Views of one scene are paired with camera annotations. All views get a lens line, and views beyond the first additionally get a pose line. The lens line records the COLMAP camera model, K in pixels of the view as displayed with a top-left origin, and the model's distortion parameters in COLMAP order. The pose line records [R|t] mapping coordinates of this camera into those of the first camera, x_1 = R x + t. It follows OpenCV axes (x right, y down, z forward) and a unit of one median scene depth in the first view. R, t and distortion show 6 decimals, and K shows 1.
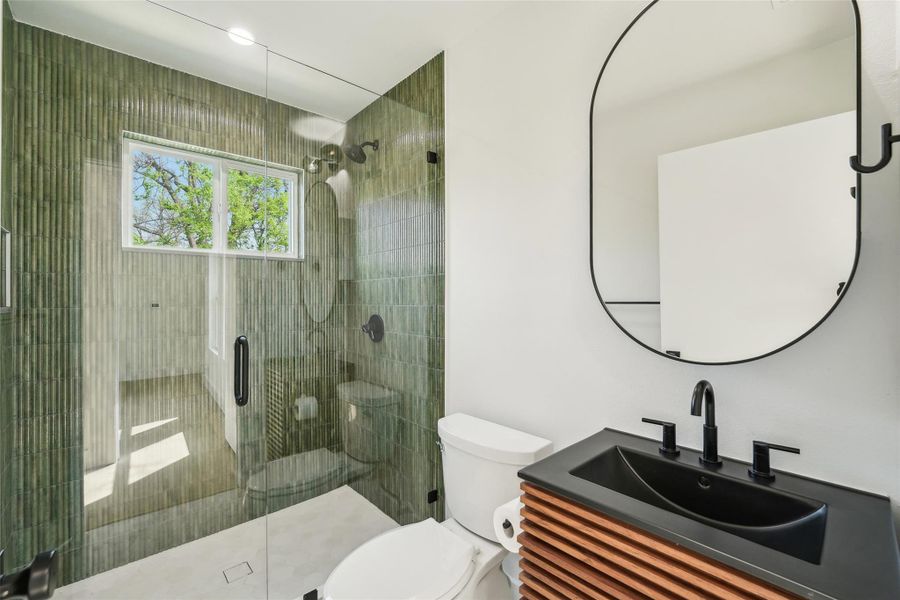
lens RADIAL K [[381.1, 0, 455.6], [0, 381.1, 296.7], [0, 0, 1]] dist [-0.018094, 0.000351]
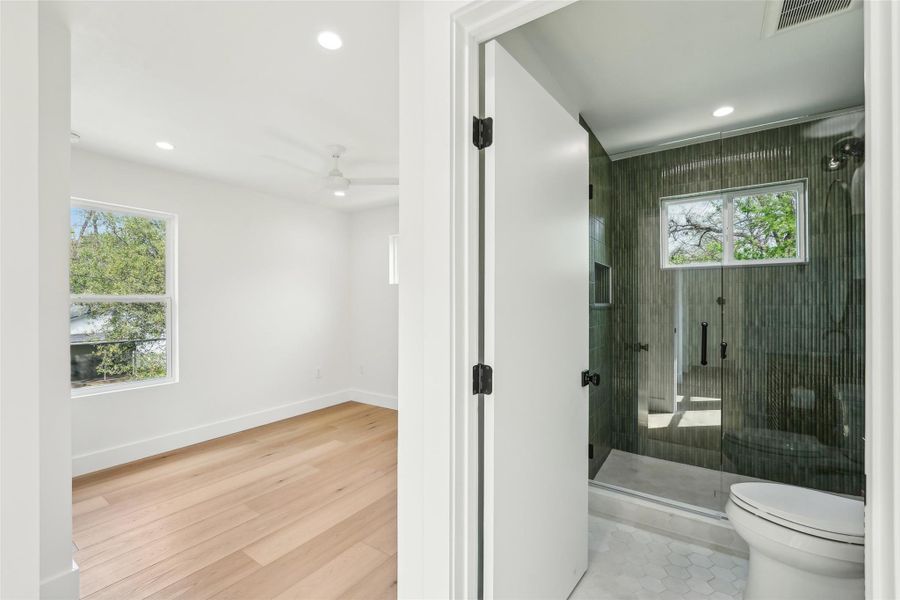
lens RADIAL K [[381.1, 0, 441.9], [0, 381.1, 300.9], [0, 0, 1]] dist [-0.018094, 0.000351]
pose [[0.210039, 0.005926, -0.977675, 0.417856], [0.007153, 0.999946, 0.007598, -0.005329], [0.977667, -0.008590, 0.209985, -0.230766]]
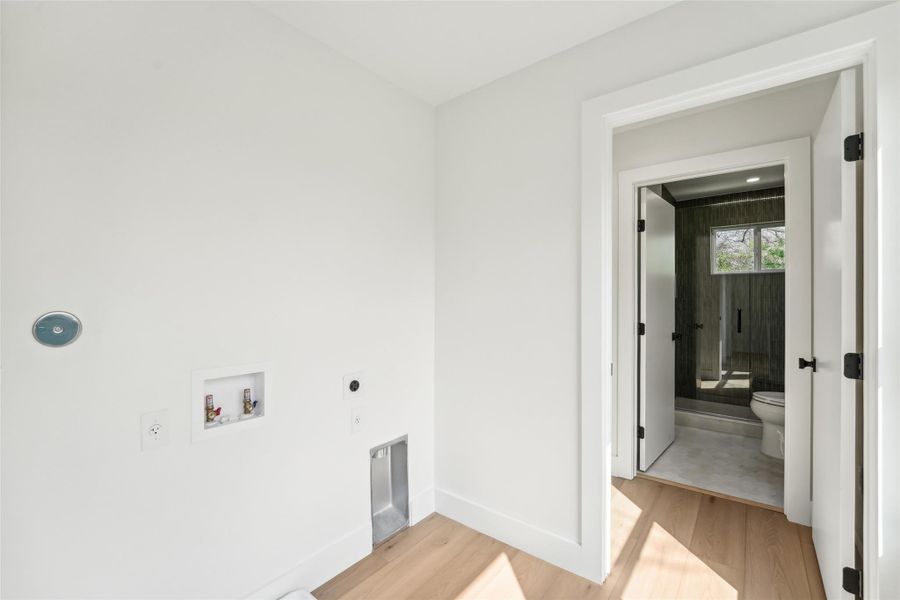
lens RADIAL K [[381.1, 0, 452.9], [0, 381.1, 295.7], [0, 0, 1]] dist [-0.018094, 0.000351]
pose [[0.152066, 0.004247, -0.988361, 1.017334], [0.008546, 0.999948, 0.005612, -0.013445], [0.988333, -0.009300, 0.152022, -0.825824]]
